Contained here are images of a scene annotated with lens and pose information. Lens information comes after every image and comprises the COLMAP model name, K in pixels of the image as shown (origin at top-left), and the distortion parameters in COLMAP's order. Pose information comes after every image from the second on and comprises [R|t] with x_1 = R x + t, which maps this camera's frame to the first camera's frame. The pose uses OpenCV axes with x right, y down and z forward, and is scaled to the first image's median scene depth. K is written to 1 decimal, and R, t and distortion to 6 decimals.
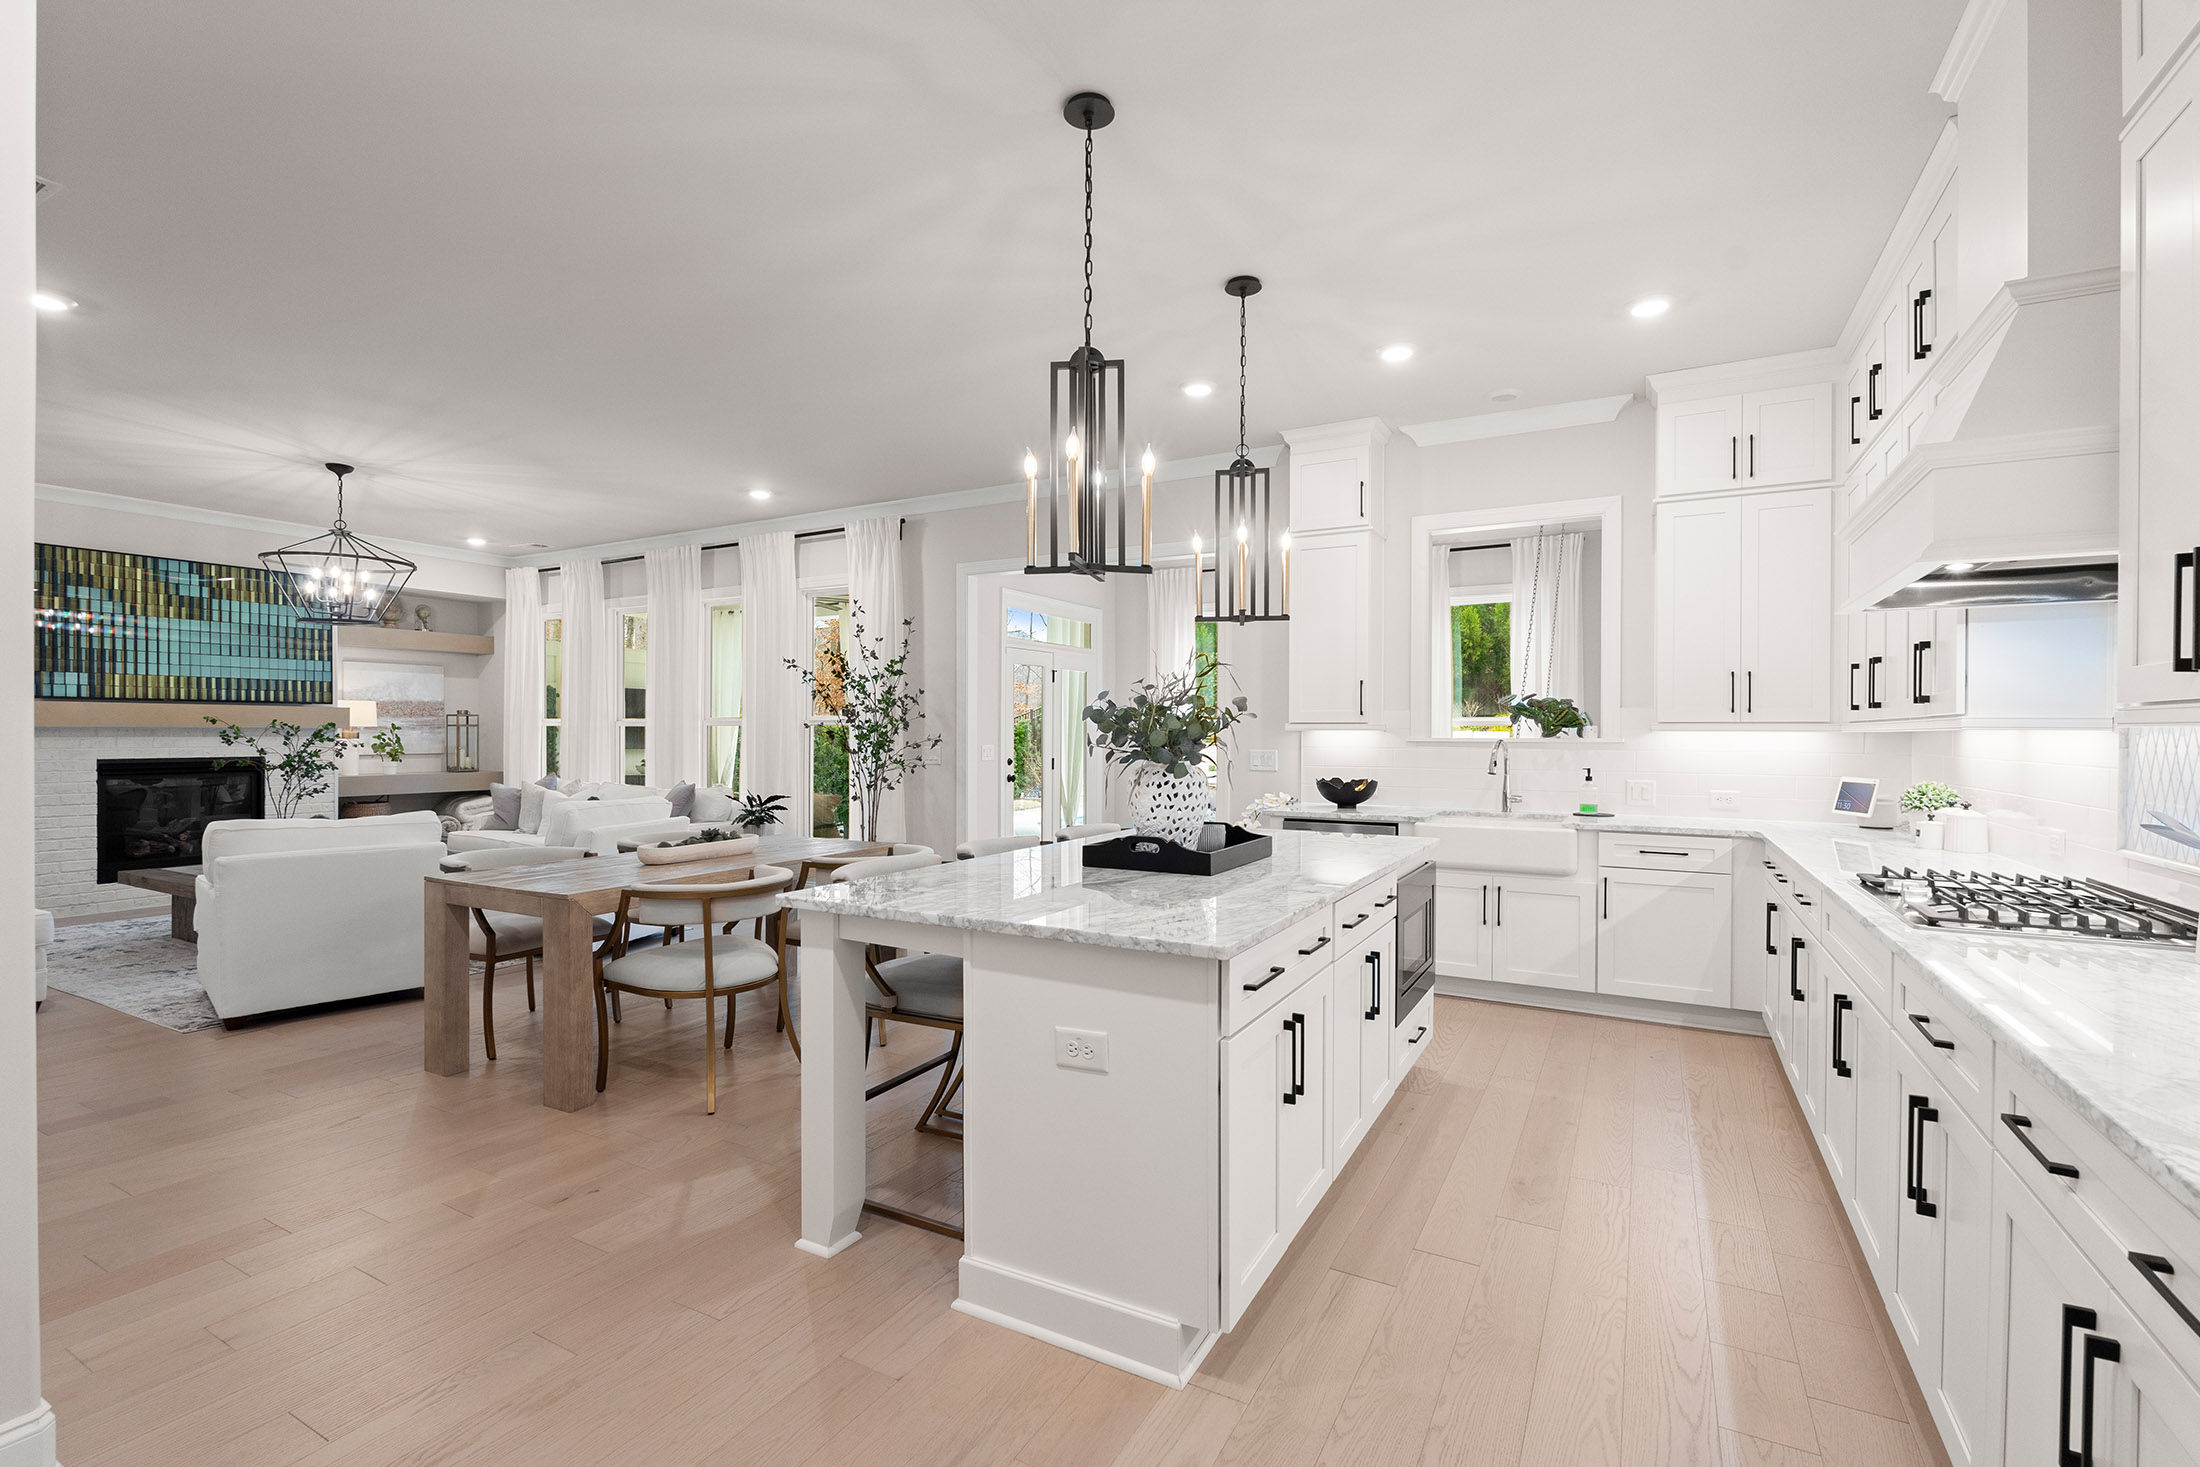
lens RADIAL K [[984.4, 0, 1114.8], [0, 984.4, 746.9], [0, 0, 1]] dist [-0.006293, 0.000869]
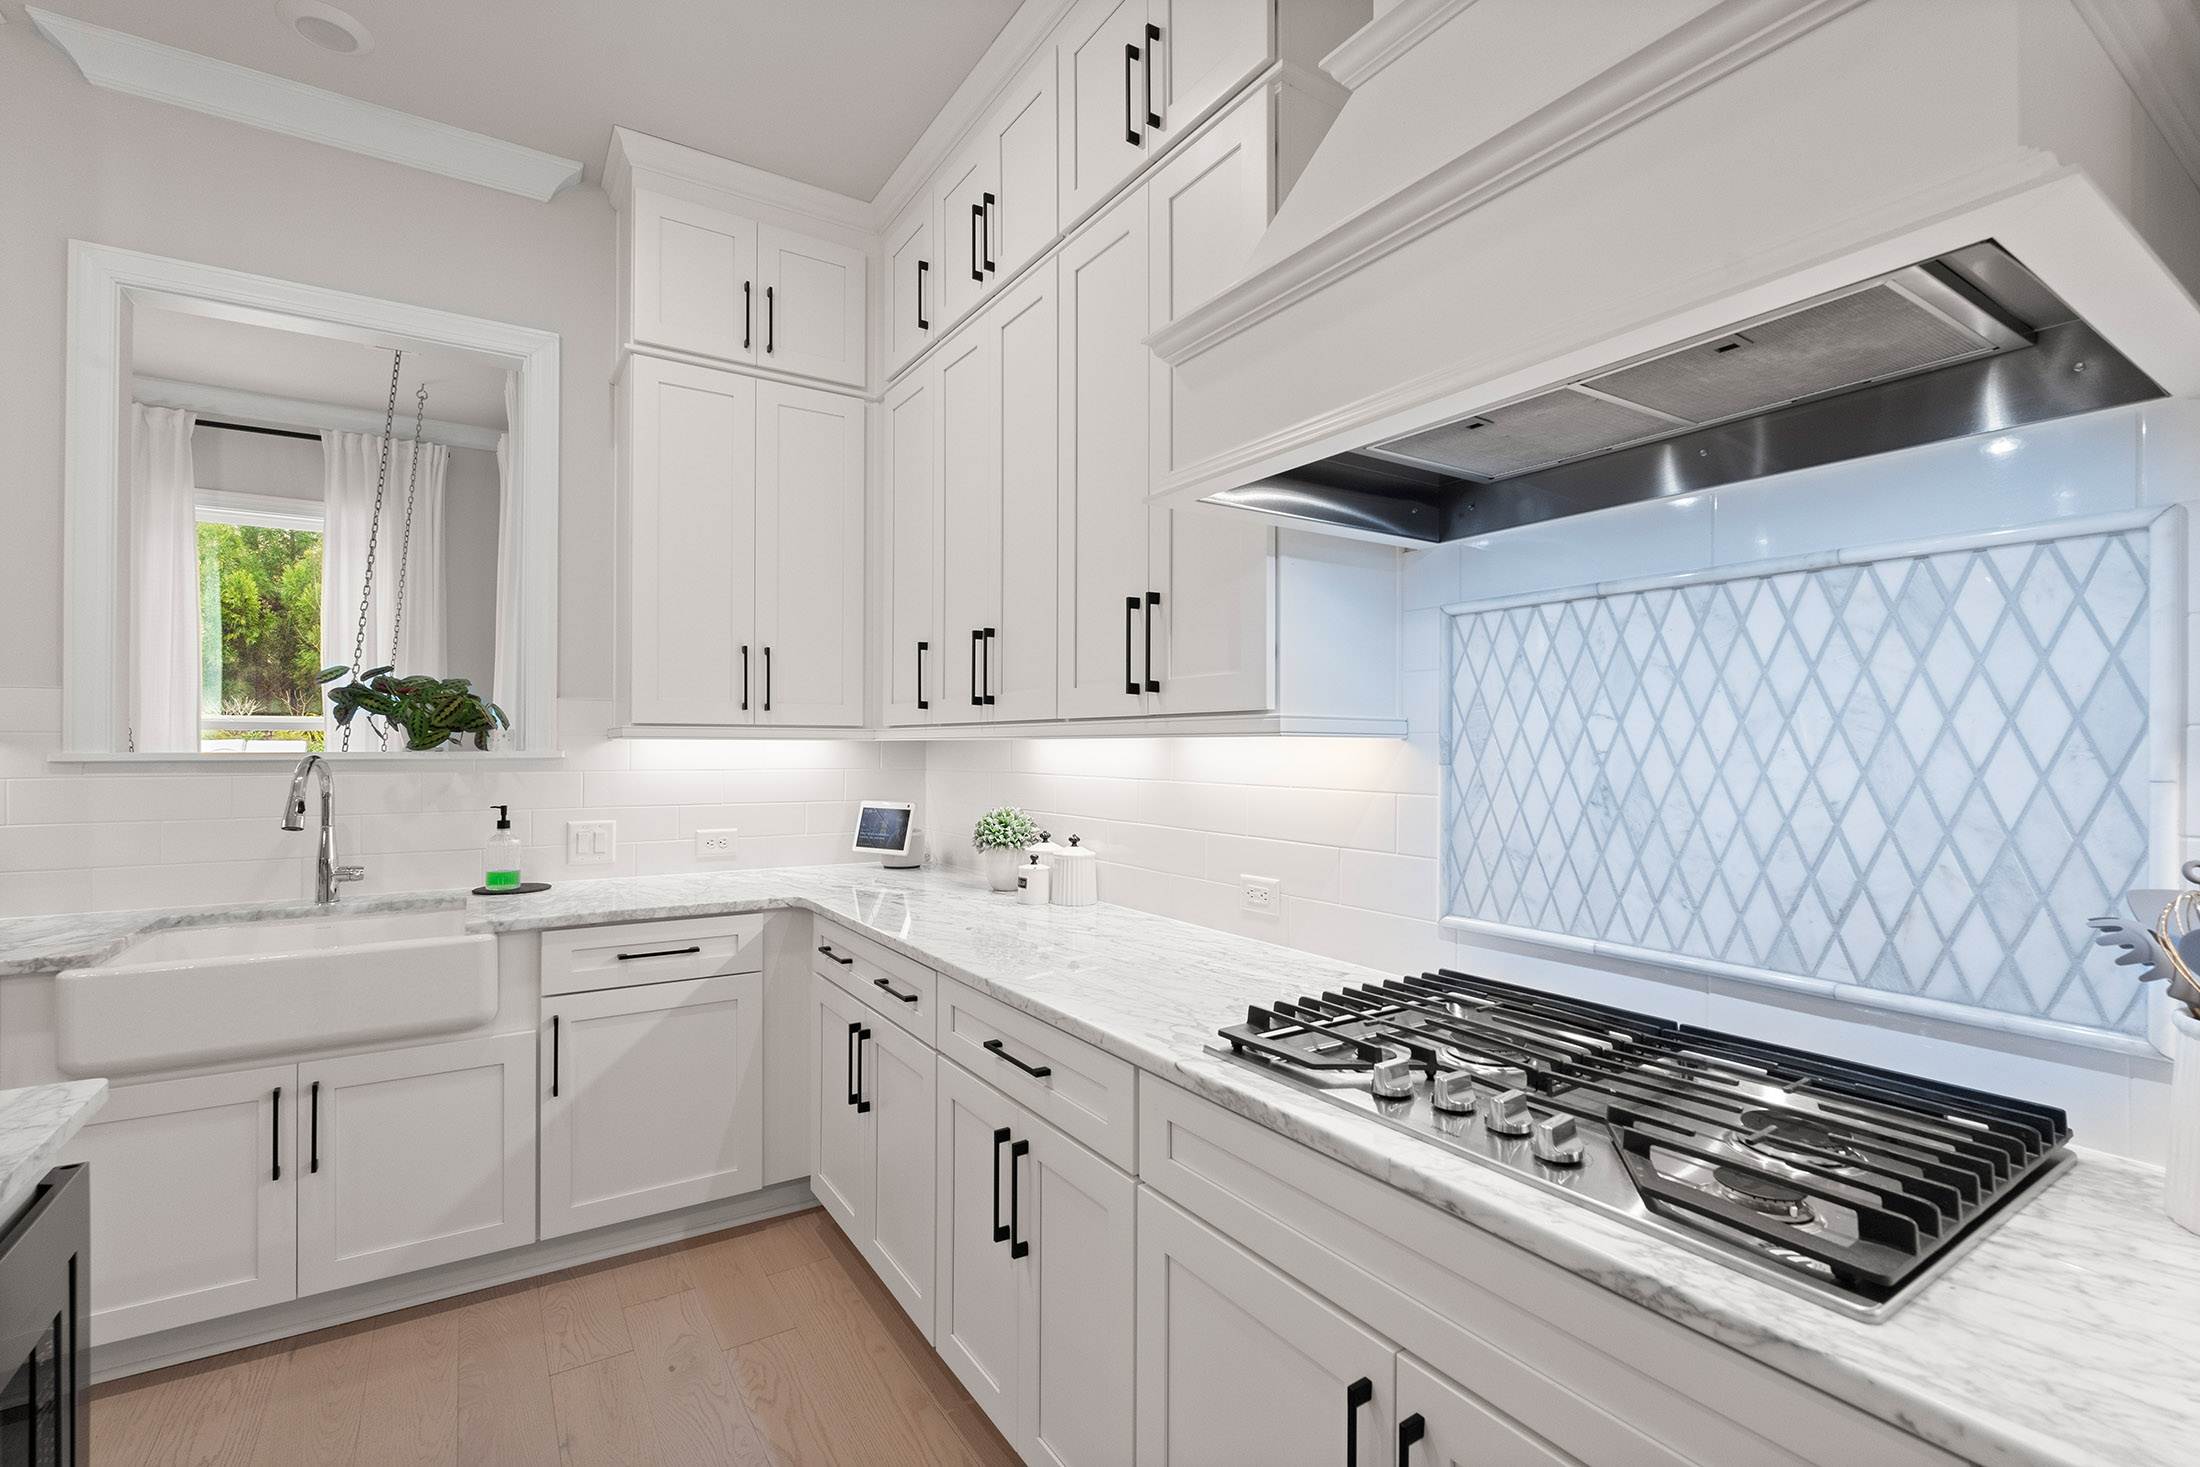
lens RADIAL K [[984.4, 0, 1098.5], [0, 984.4, 735.2], [0, 0, 1]] dist [-0.006293, 0.000869]
pose [[0.485283, 0.005452, 0.874340, 0.166648], [0.012609, 0.999833, -0.013233, -0.006546], [-0.874266, 0.017446, 0.485133, 0.451833]]
